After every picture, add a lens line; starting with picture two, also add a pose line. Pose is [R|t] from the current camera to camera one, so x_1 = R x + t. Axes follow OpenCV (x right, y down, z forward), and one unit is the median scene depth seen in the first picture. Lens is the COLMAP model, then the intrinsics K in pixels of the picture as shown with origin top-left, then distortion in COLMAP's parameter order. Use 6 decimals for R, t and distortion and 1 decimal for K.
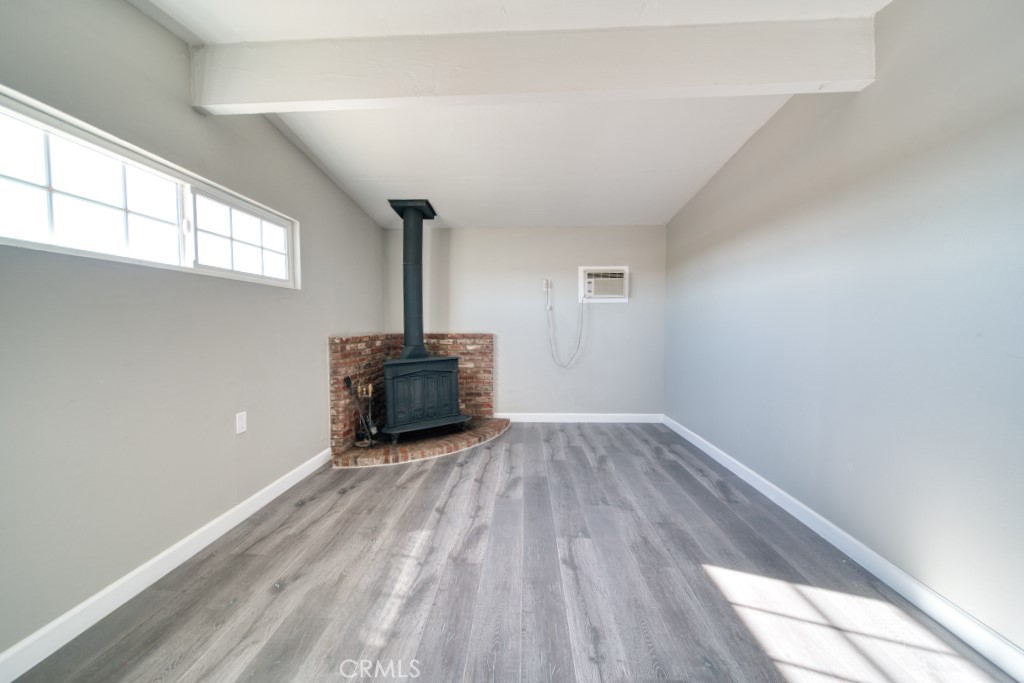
lens RADIAL K [[363.7, 0, 512.7], [0, 363.7, 342.8], [0, 0, 1]] dist [-0.000322, -0.000449]
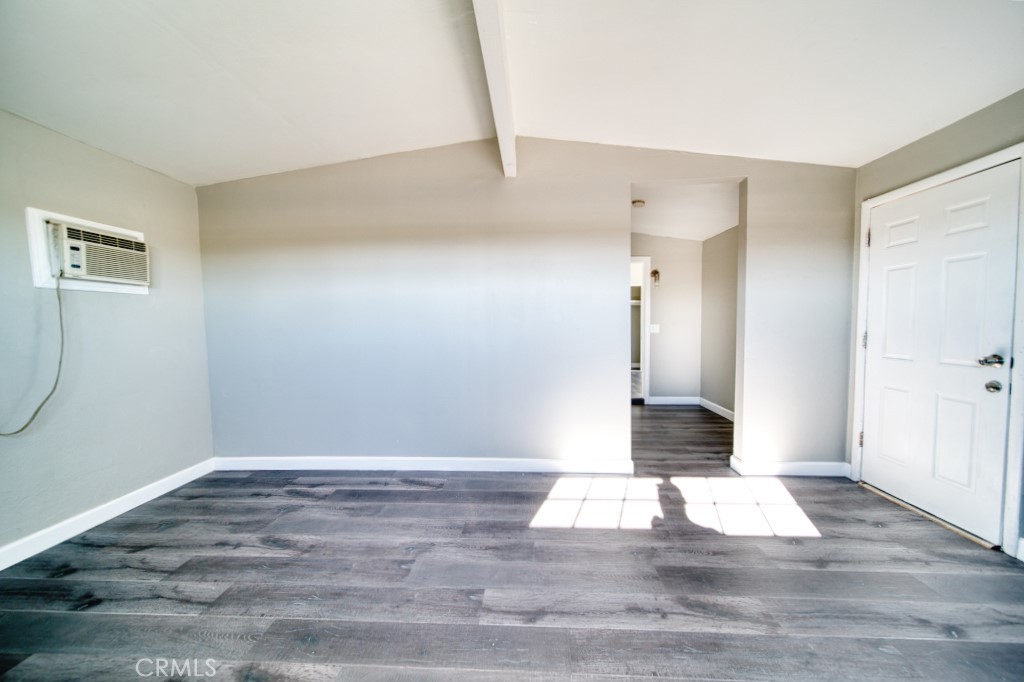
lens RADIAL K [[355.2, 0, 510.3], [0, 355.2, 341.6], [0, 0, 1]] dist [0.000598, -0.001037]
pose [[0.033362, -0.050668, 0.998158, -0.414356], [0.068559, 0.996478, 0.048291, -0.037145], [-0.997089, 0.066821, 0.036719, 0.660051]]
